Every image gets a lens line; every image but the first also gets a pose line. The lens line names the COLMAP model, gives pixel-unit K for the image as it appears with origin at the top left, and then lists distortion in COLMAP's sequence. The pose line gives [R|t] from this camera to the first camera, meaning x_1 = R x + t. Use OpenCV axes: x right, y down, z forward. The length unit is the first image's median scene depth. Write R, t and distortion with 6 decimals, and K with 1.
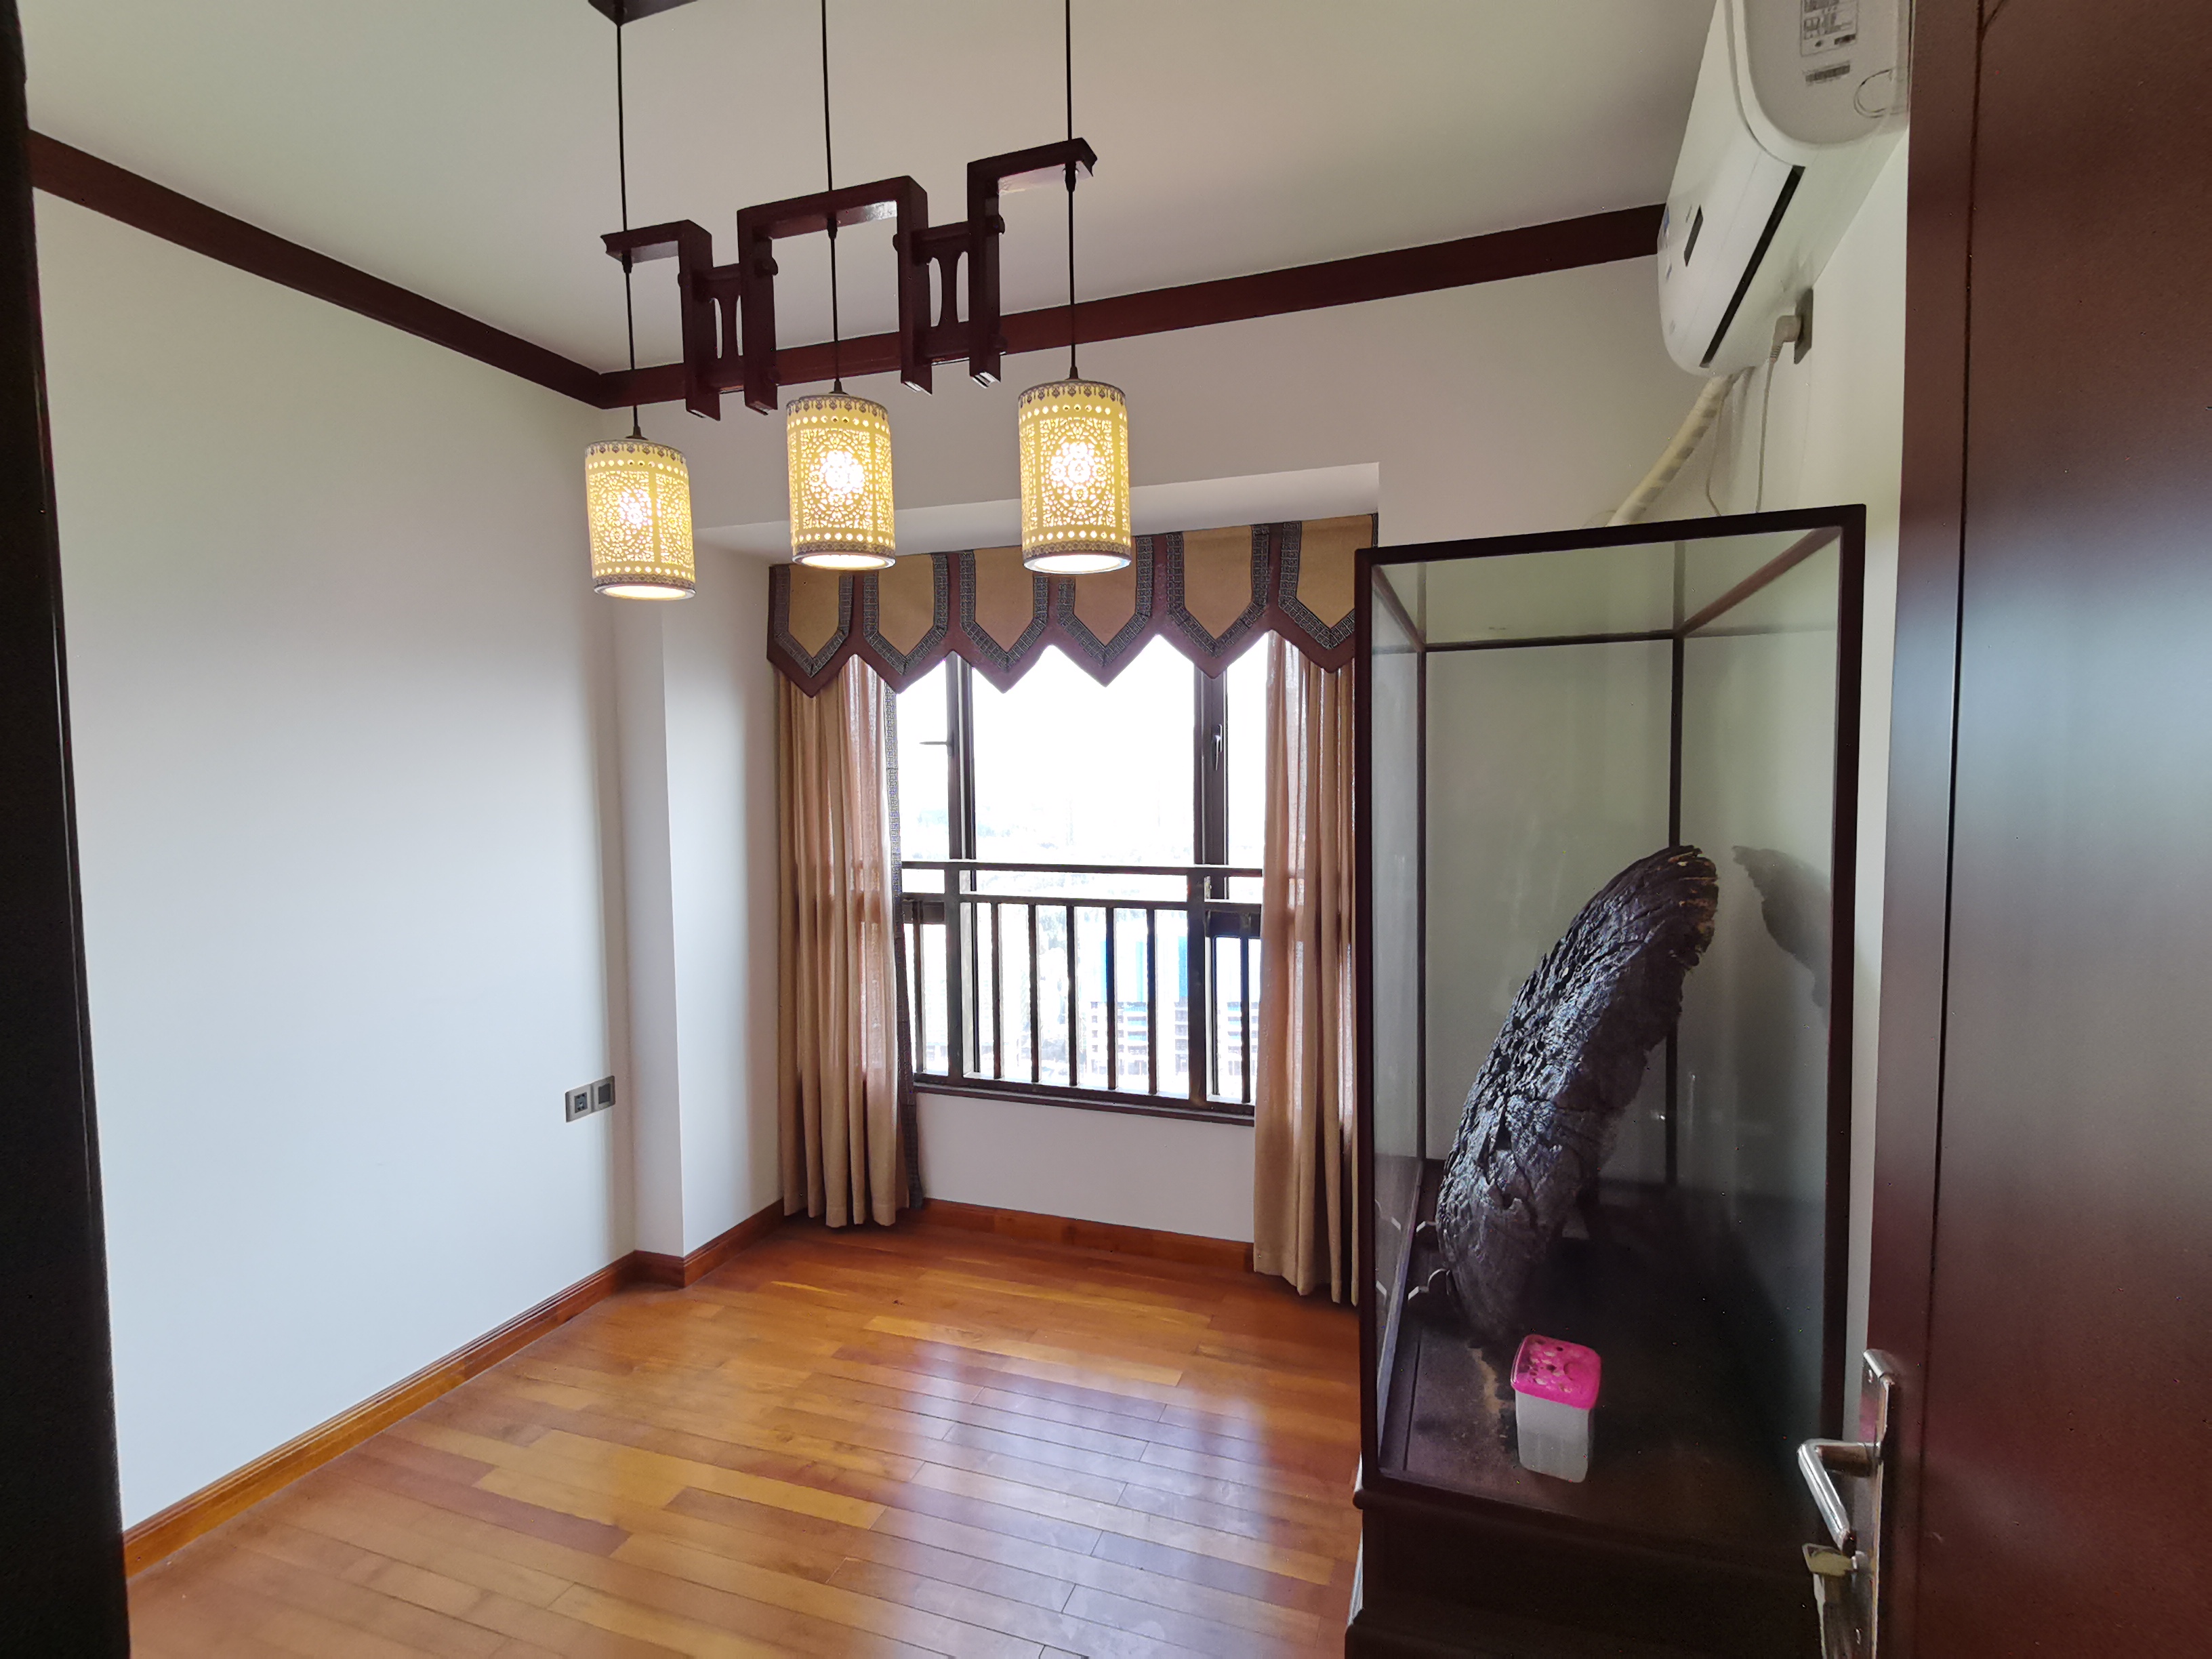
lens RADIAL K [[1098.9, 0, 1106.0], [0, 1098.9, 829.5], [0, 0, 1]] dist [0.053696, 0.000916]
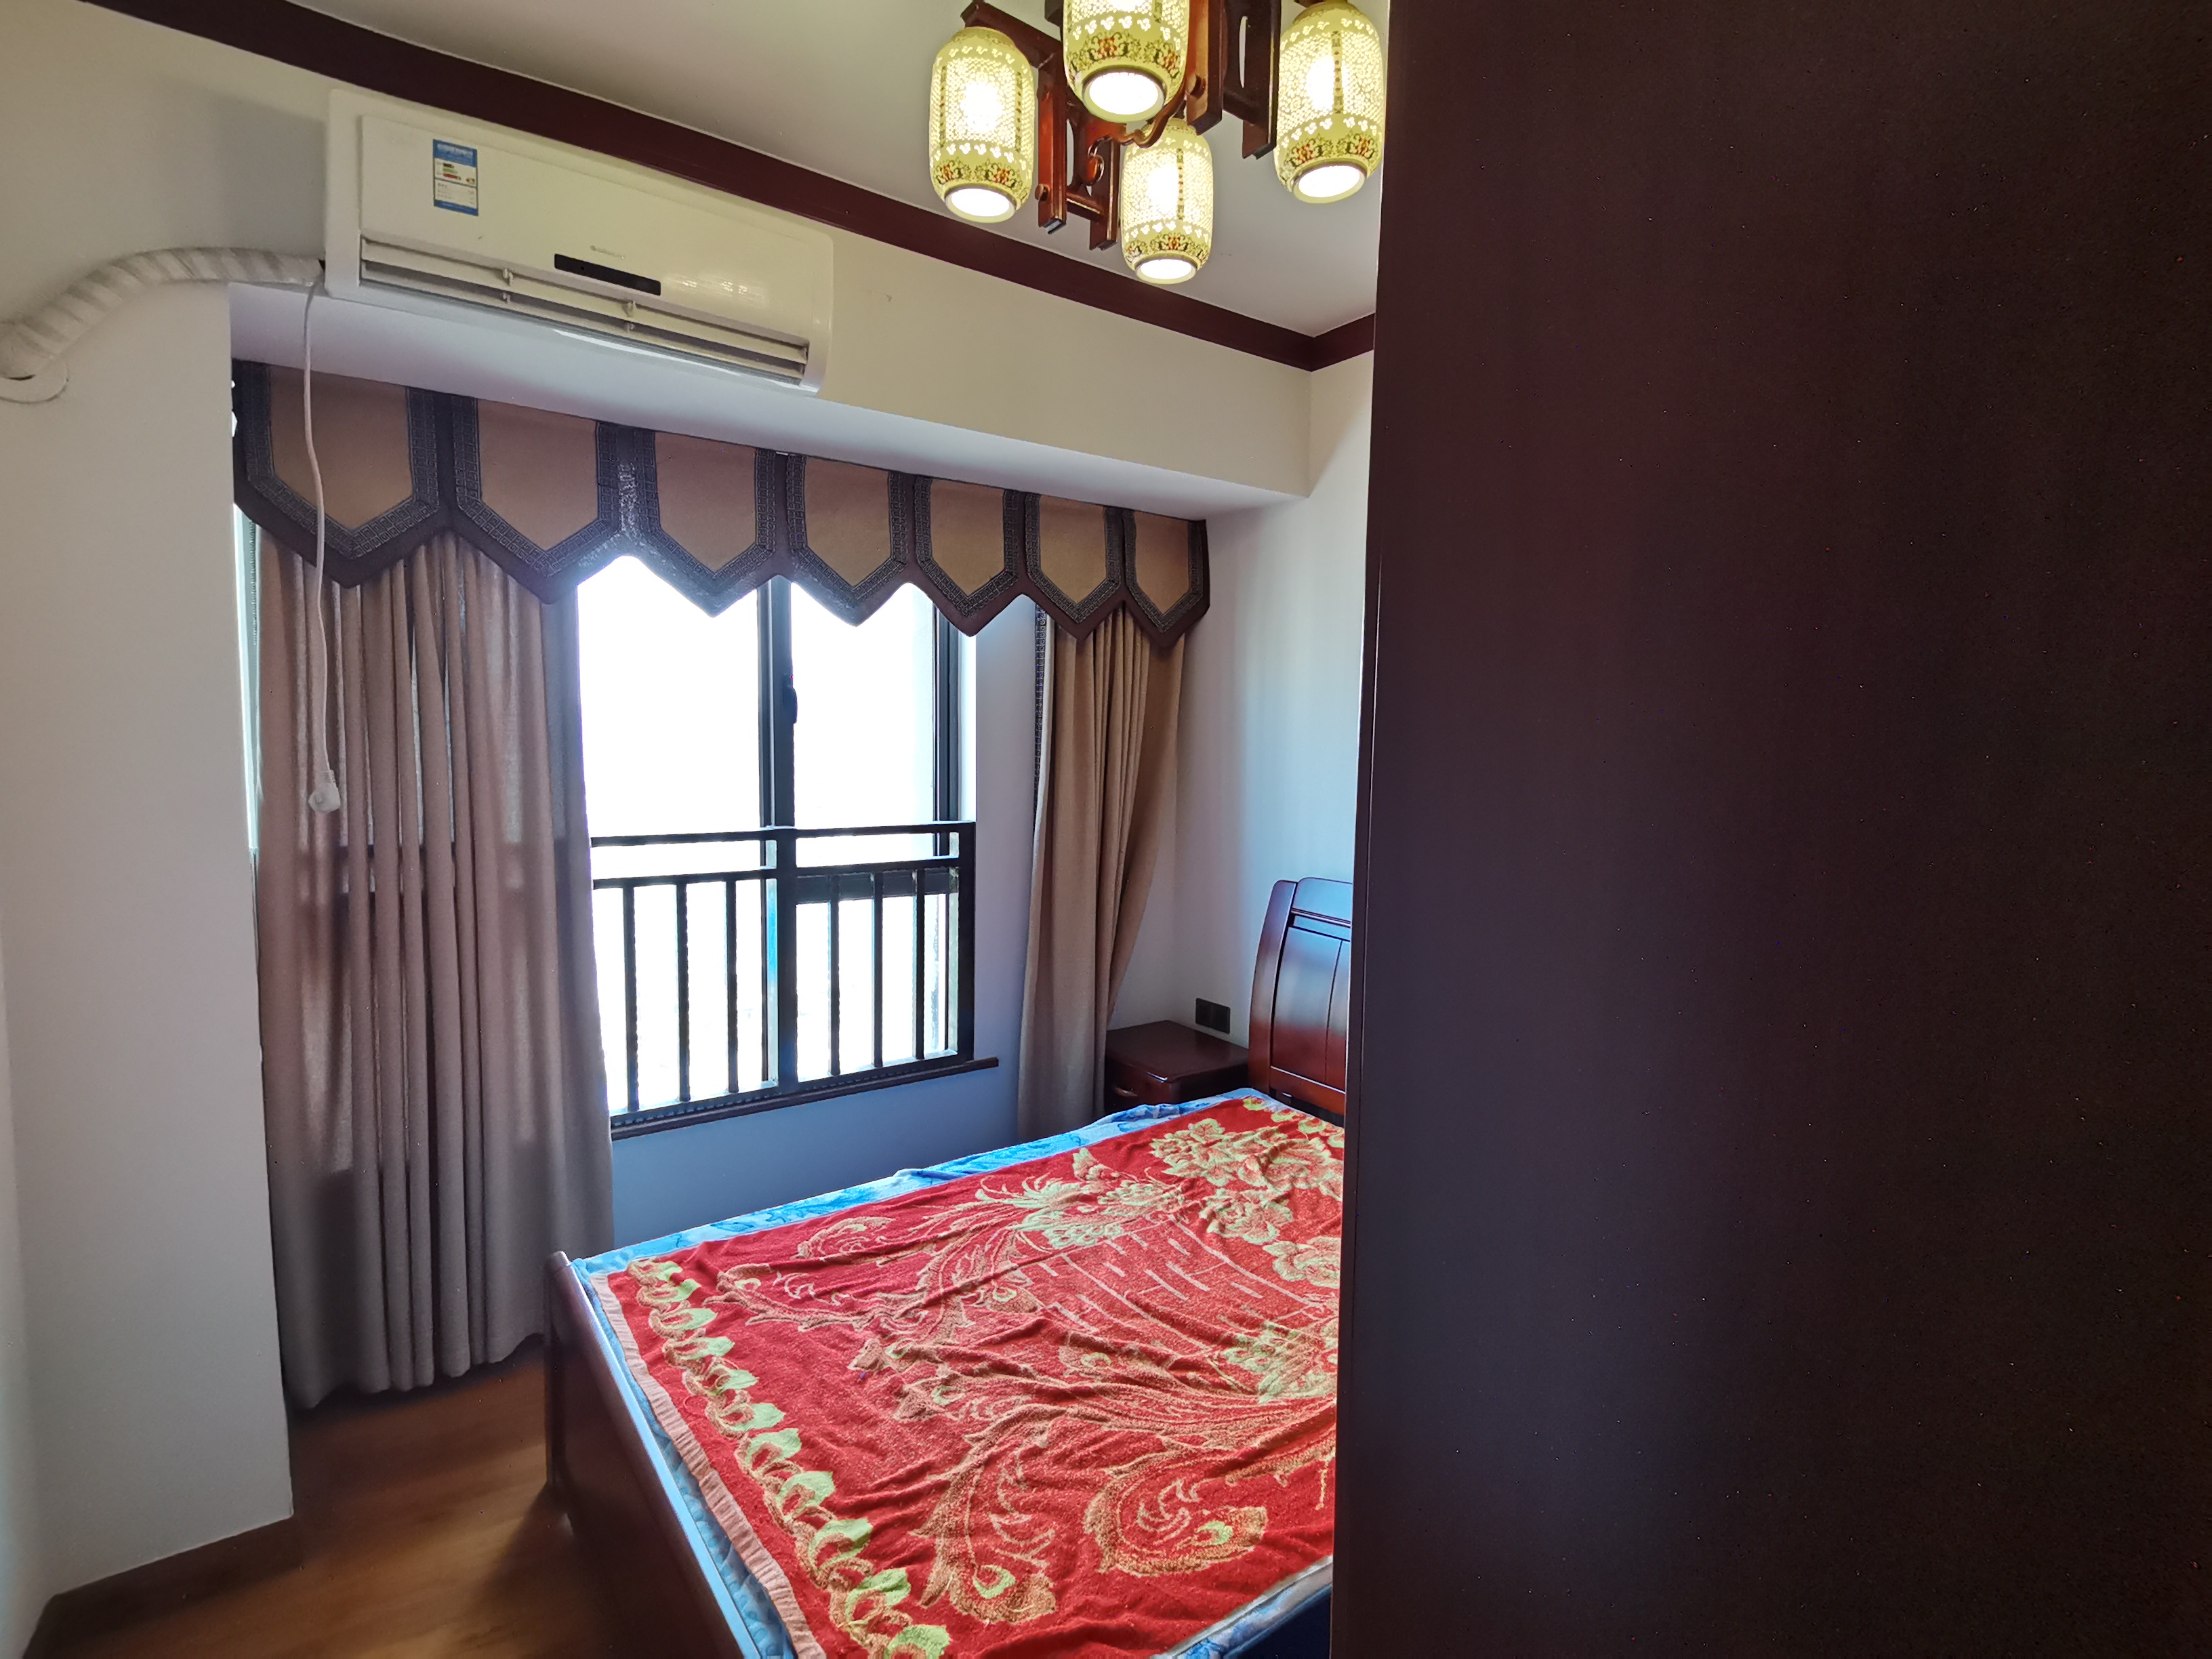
lens RADIAL K [[1098.9, 0, 1106.0], [0, 1098.9, 829.5], [0, 0, 1]] dist [0.053696, 0.000916]
pose [[0.559392, -0.051945, 0.827274, -0.599478], [0.021464, 0.998608, 0.048189, -0.004530], [-0.828626, -0.009200, 0.559728, 0.300247]]
